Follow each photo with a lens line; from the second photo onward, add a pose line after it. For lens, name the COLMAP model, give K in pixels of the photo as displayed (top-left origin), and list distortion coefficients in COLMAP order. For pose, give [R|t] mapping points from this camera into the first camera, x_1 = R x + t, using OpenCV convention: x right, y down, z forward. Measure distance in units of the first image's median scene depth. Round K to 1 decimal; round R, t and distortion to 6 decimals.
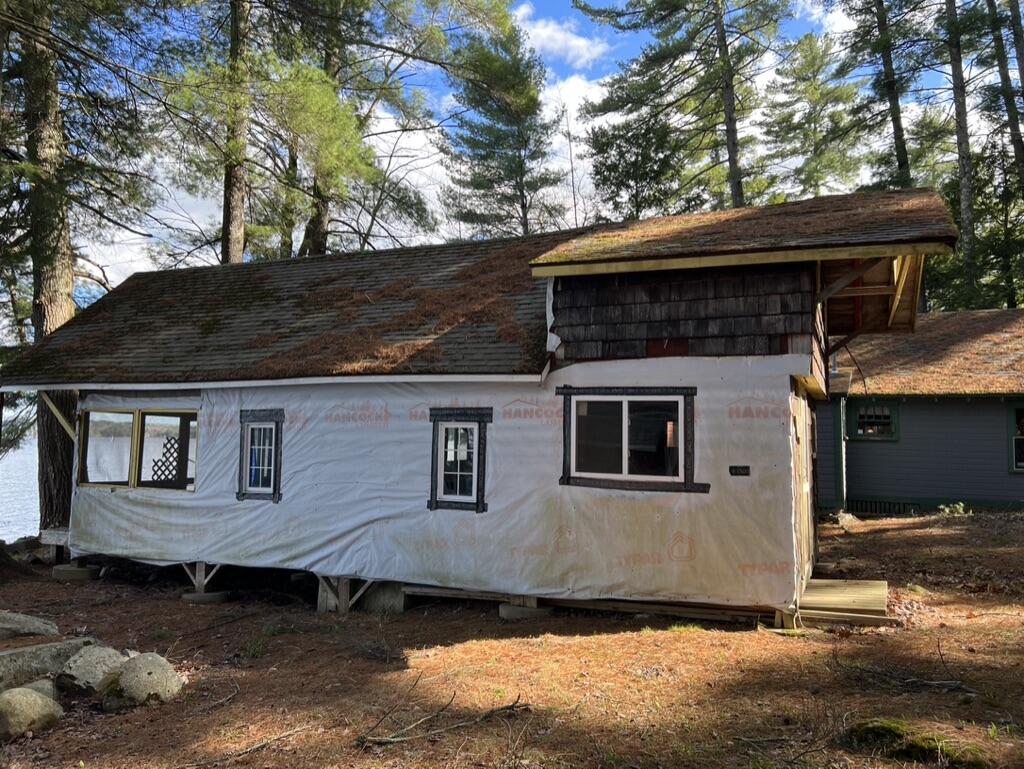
lens RADIAL K [[776.2, 0, 514.2], [0, 776.2, 361.8], [0, 0, 1]] dist [0.036969, -0.027135]
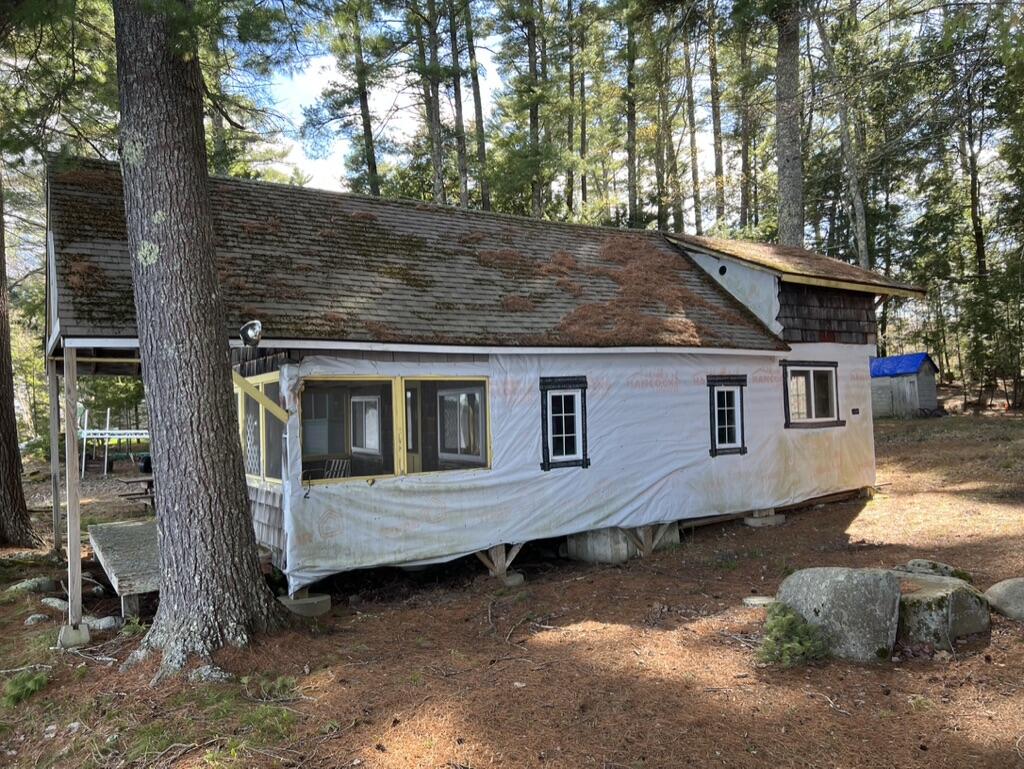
lens RADIAL K [[776.2, 0, 511.9], [0, 776.2, 385.4], [0, 0, 1]] dist [0.036969, -0.027135]
pose [[0.560673, -0.007290, 0.828005, -1.209576], [-0.042138, 0.998414, 0.037323, 0.039564], [-0.826964, -0.055817, 0.559477, 0.524375]]
